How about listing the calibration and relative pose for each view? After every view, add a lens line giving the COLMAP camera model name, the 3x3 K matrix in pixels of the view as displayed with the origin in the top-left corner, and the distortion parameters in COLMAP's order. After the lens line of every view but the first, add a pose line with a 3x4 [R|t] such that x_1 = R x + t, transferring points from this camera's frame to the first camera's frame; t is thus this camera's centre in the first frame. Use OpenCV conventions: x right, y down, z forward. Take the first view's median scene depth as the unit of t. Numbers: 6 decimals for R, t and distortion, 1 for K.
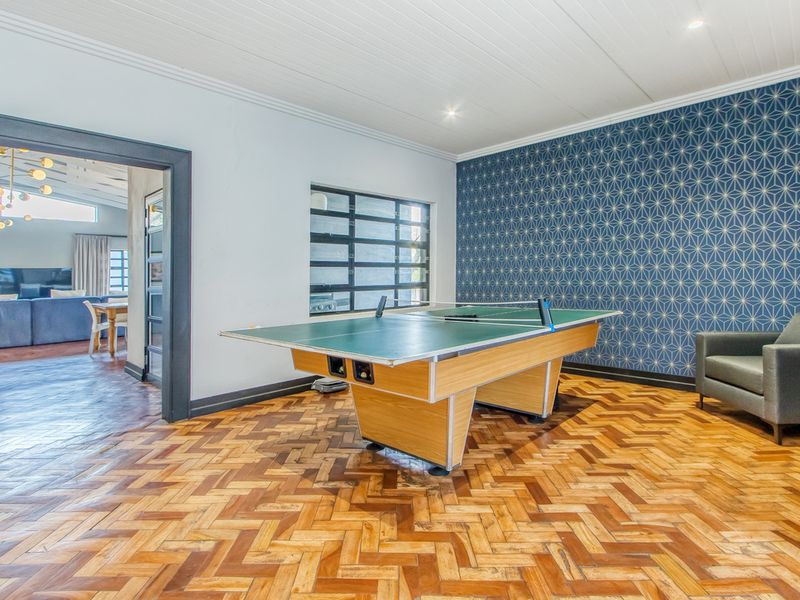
lens RADIAL K [[428.4, 0, 394.8], [0, 428.4, 279.6], [0, 0, 1]] dist [0.001709, -0.000699]
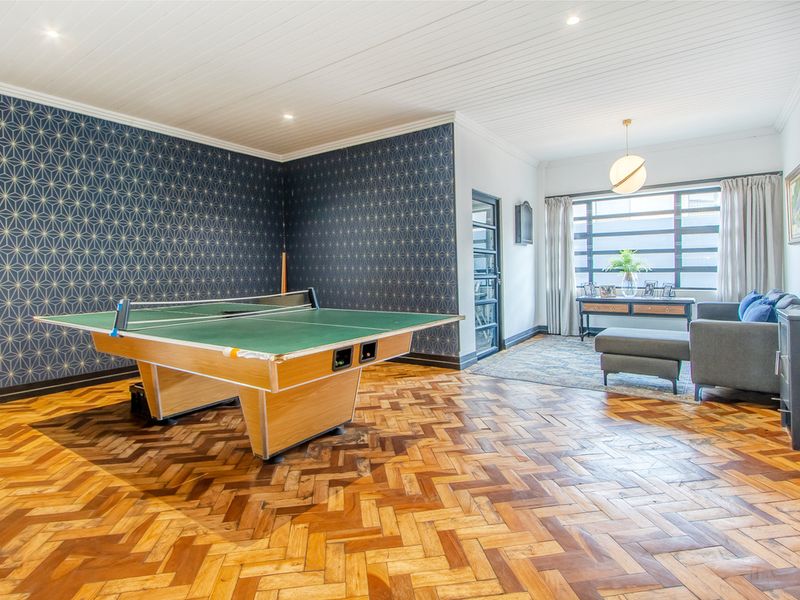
lens RADIAL K [[428.4, 0, 394.8], [0, 428.4, 279.6], [0, 0, 1]] dist [0.001709, -0.000699]
pose [[-0.155102, 0.000613, 0.987898, -1.165687], [0.017698, 0.999841, 0.002158, 0.019855], [-0.987740, 0.017819, -0.155089, 1.061564]]
